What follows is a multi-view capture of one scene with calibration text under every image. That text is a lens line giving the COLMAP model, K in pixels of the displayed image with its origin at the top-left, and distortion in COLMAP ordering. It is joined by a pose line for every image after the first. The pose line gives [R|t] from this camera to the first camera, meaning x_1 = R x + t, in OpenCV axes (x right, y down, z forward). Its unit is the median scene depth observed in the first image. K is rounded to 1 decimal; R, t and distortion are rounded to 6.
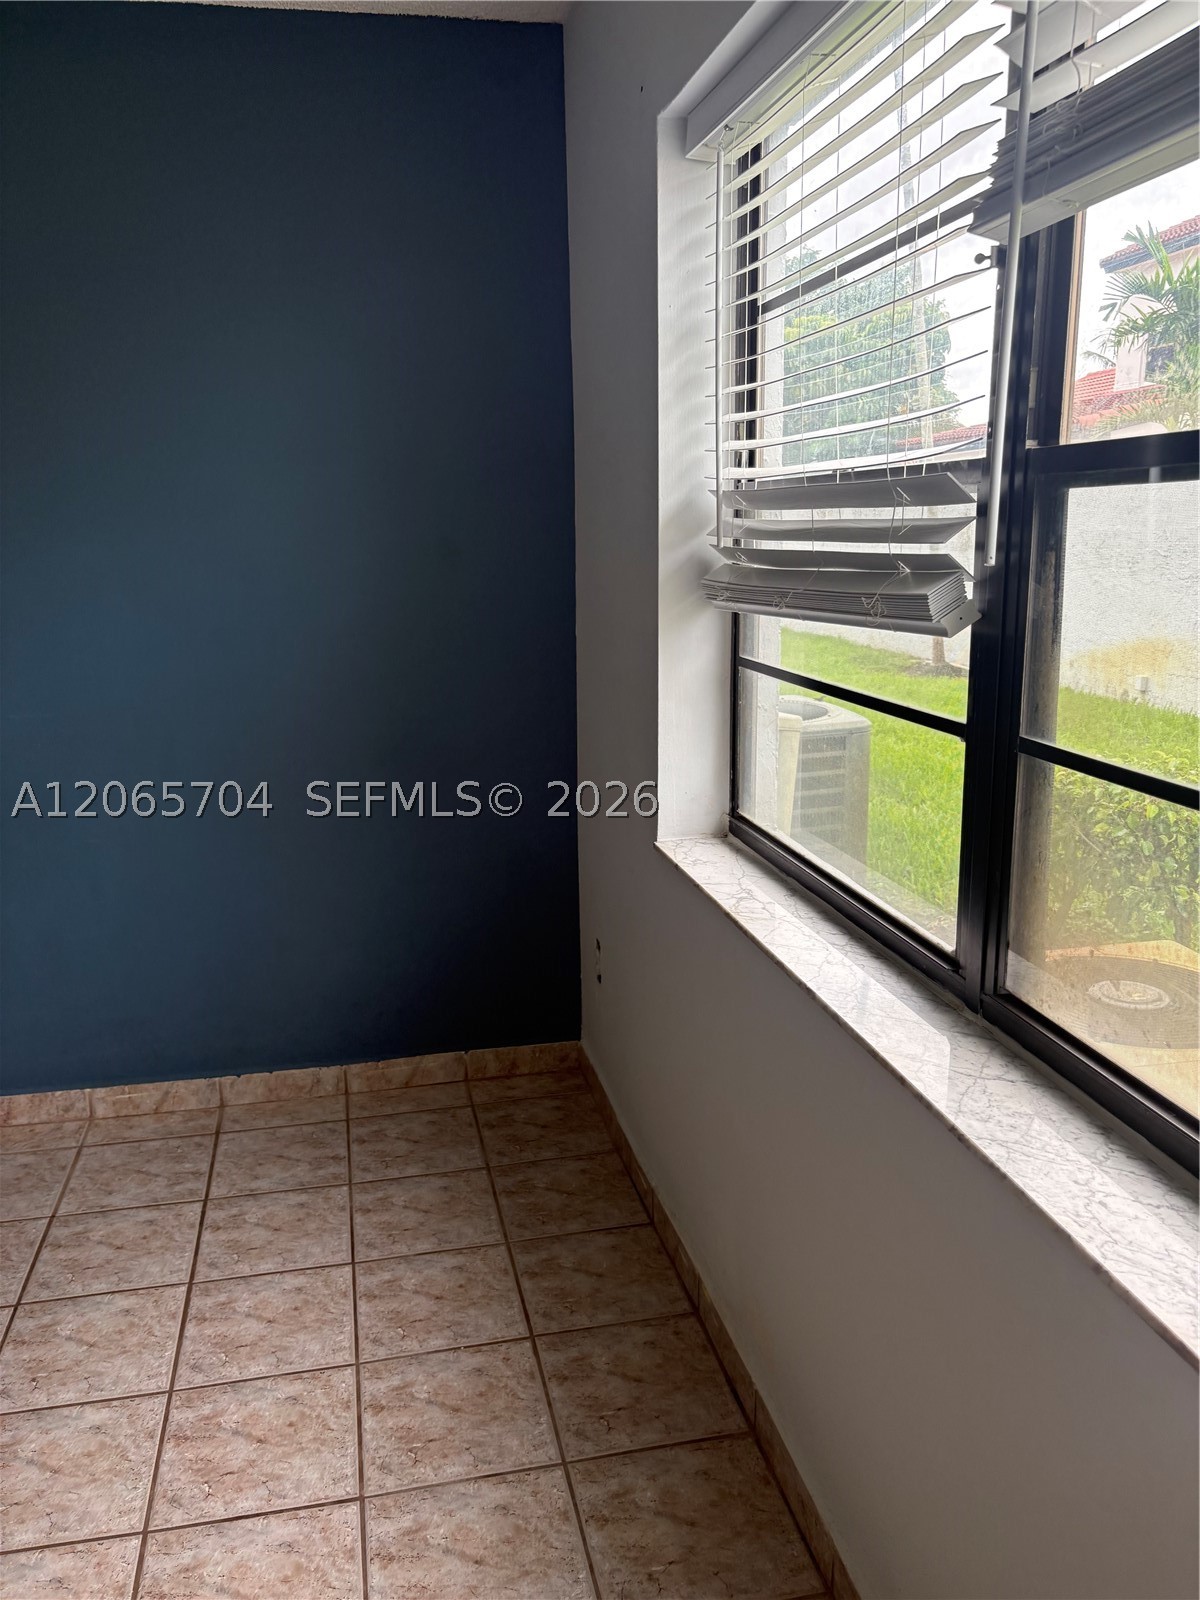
lens RADIAL K [[1198.8, 0, 600.9], [0, 1198.8, 831.8], [0, 0, 1]] dist [0.008230, -0.005042]
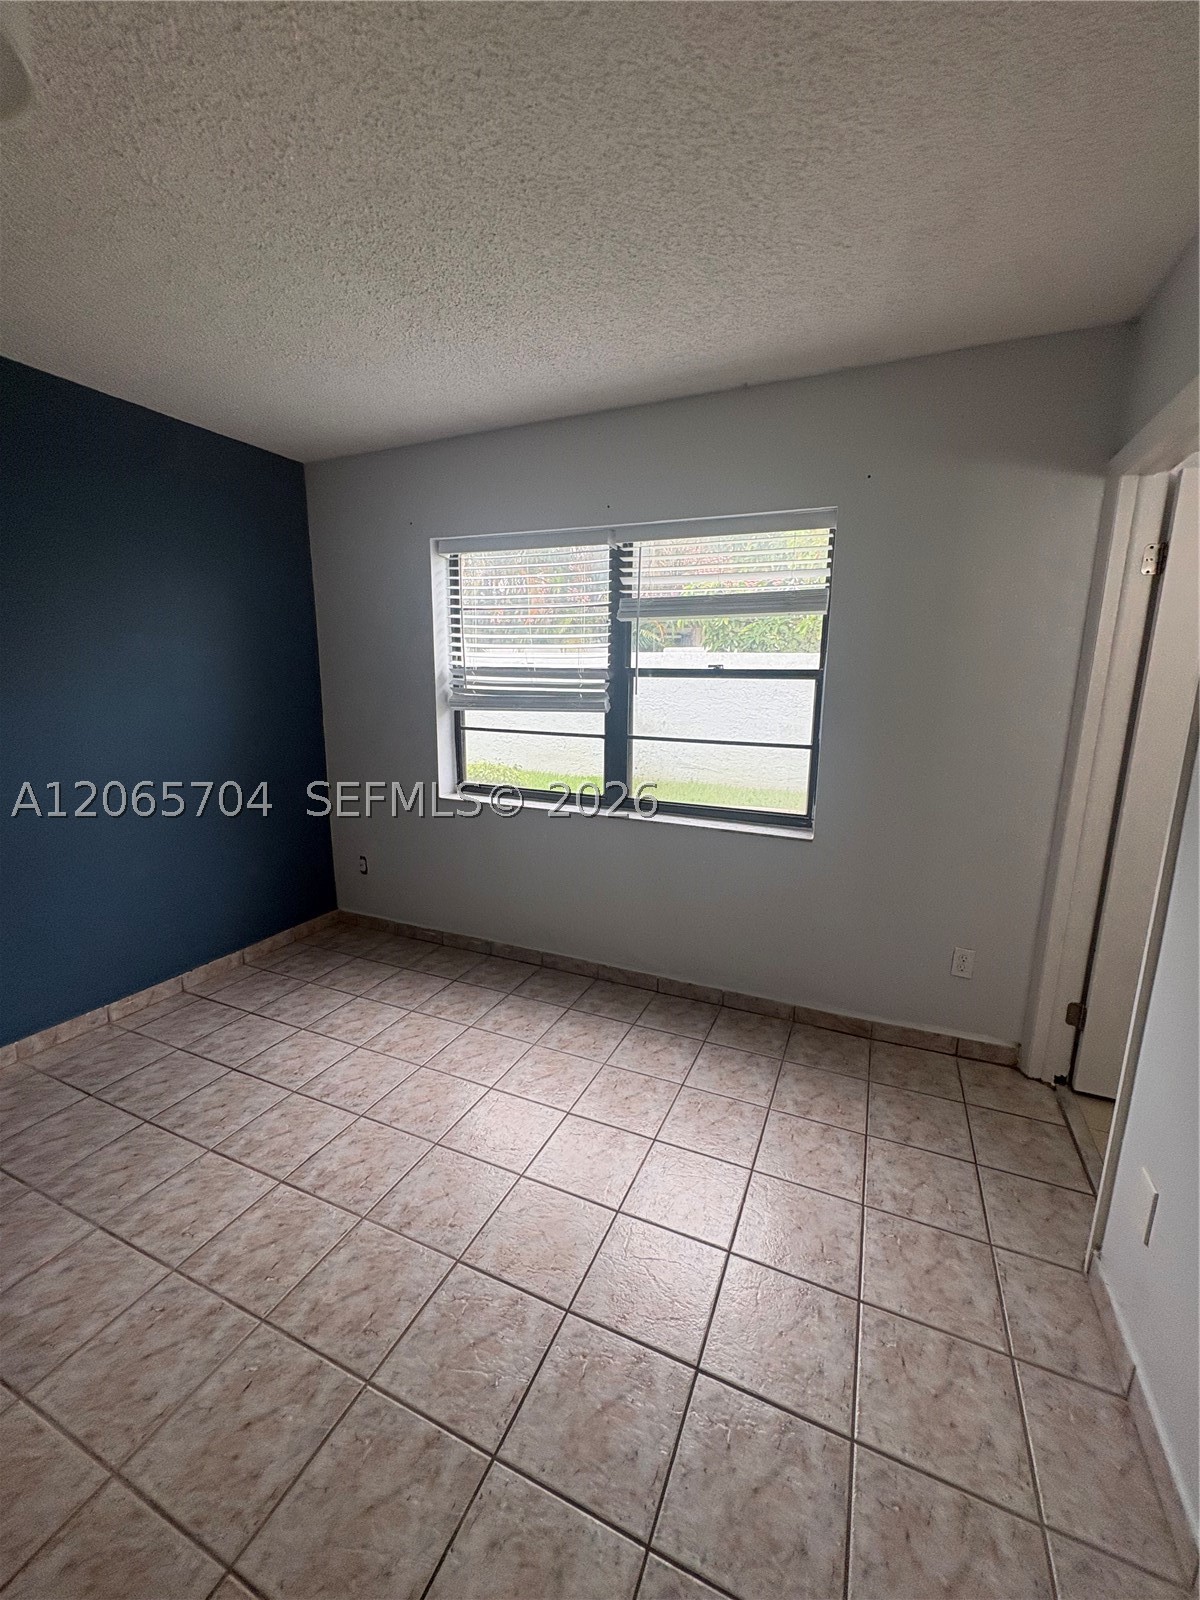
lens RADIAL K [[638.0, 0, 601.1], [0, 638.0, 807.2], [0, 0, 1]] dist [-0.003389, -0.000189]
pose [[0.587511, -0.147857, 0.795594, -0.923153], [0.178062, 0.982690, 0.051137, 0.025346], [-0.789382, 0.111621, 0.603669, -0.158962]]
